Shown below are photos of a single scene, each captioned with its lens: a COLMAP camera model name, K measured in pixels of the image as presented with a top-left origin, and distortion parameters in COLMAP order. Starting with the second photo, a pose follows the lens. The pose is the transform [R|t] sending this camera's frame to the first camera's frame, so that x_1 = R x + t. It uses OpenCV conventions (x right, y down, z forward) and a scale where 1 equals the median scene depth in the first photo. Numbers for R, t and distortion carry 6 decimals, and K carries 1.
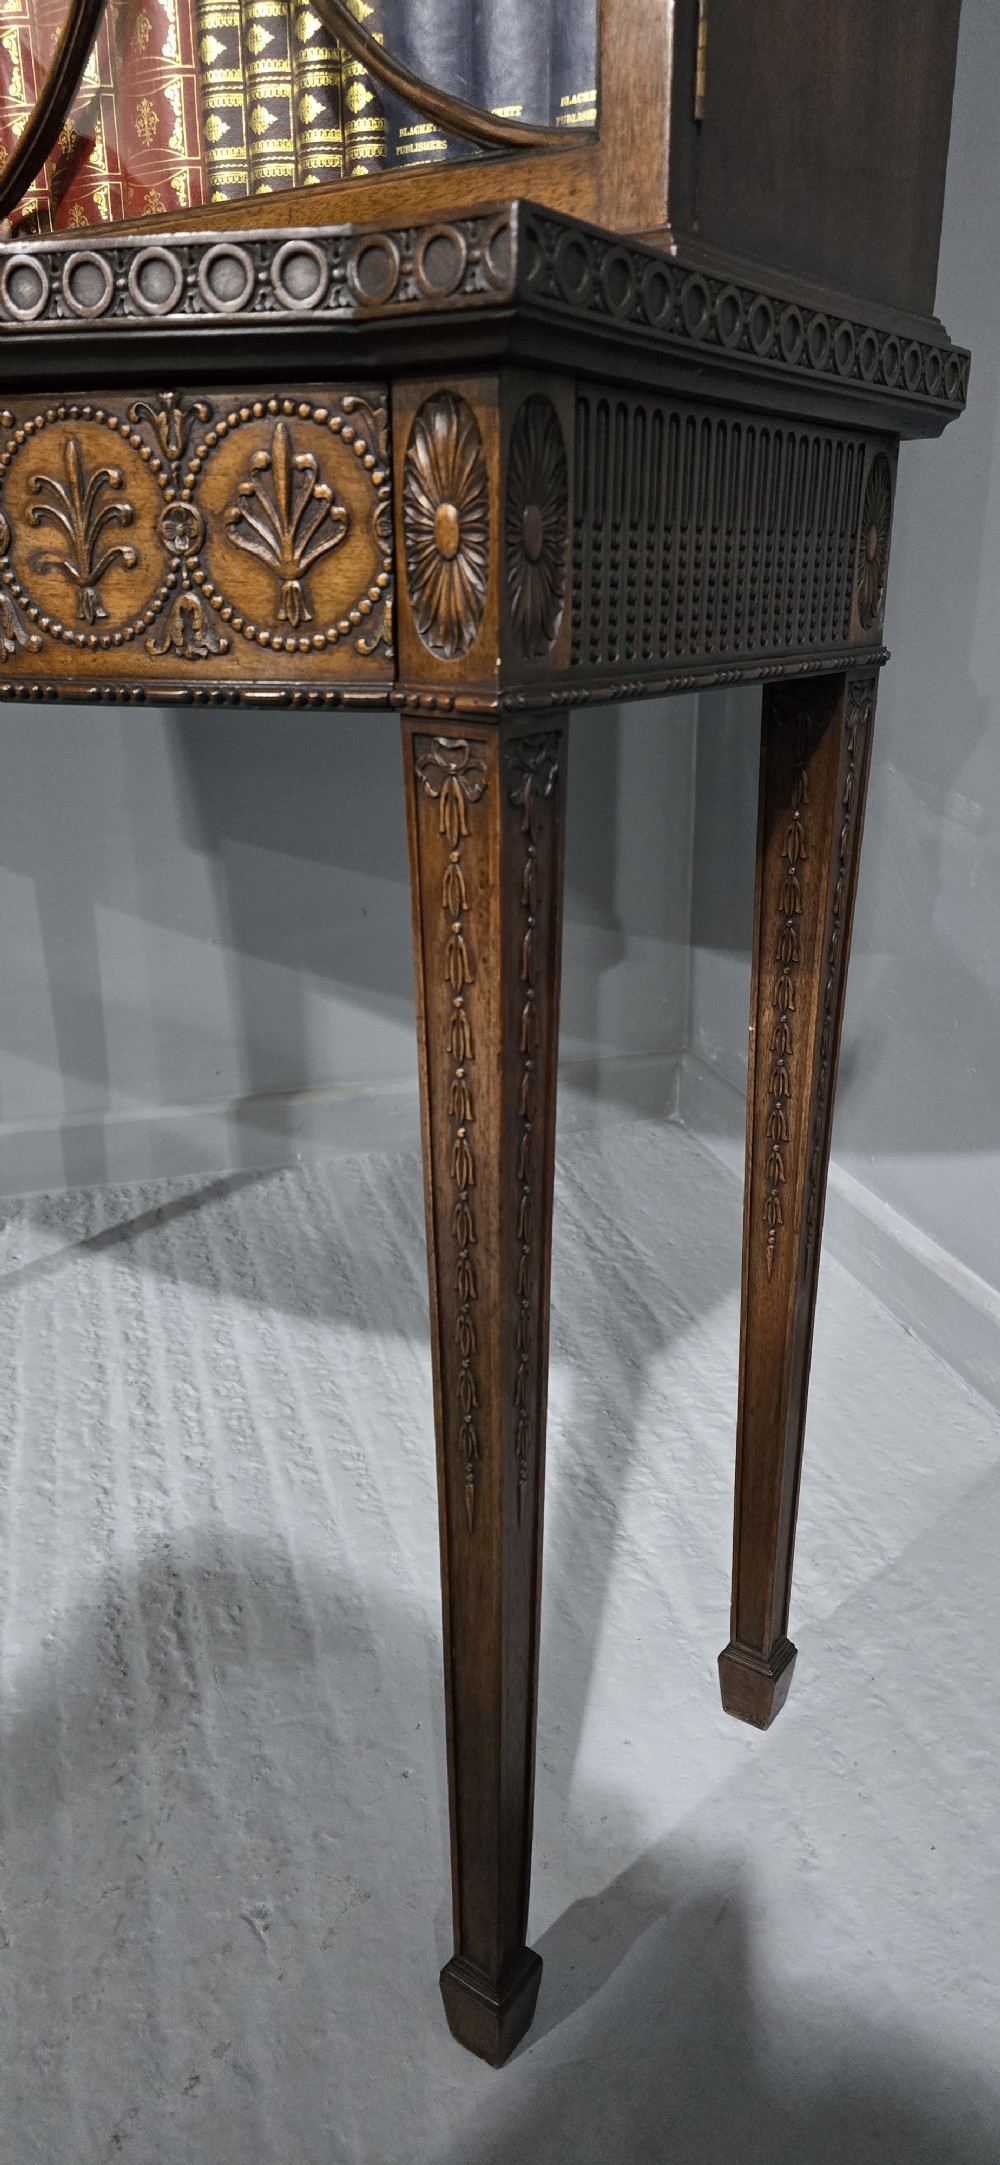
lens RADIAL K [[1466.3, 0, 551.1], [0, 1466.3, 1062.8], [0, 0, 1]] dist [0.069400, -0.086043]
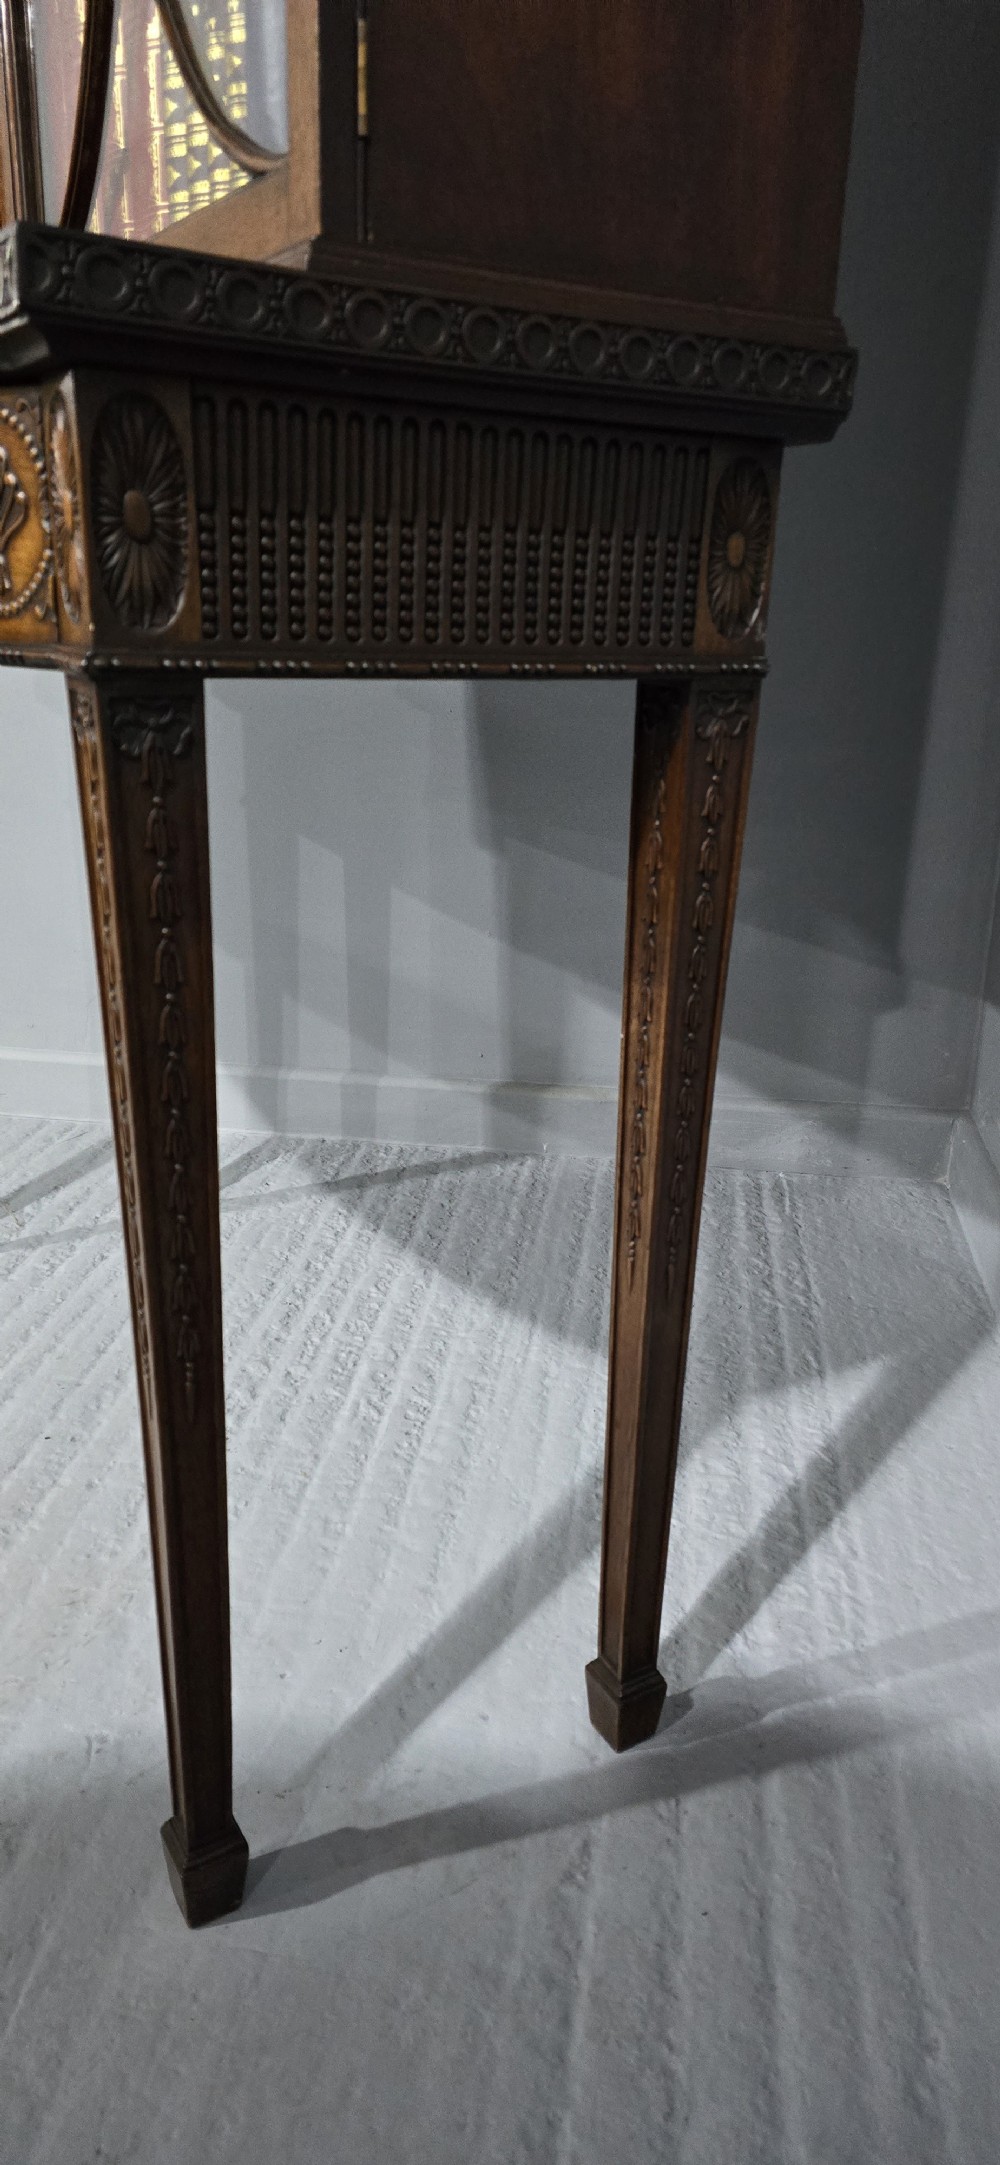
lens RADIAL K [[1455.8, 0, 503.5], [0, 1455.8, 1073.8], [0, 0, 1]] dist [0.088641, -0.088849]
pose [[0.907168, 0.156732, -0.390488, 0.250172], [-0.163326, 0.986434, 0.016497, -0.000491], [0.387777, 0.048811, 0.920460, 0.029622]]
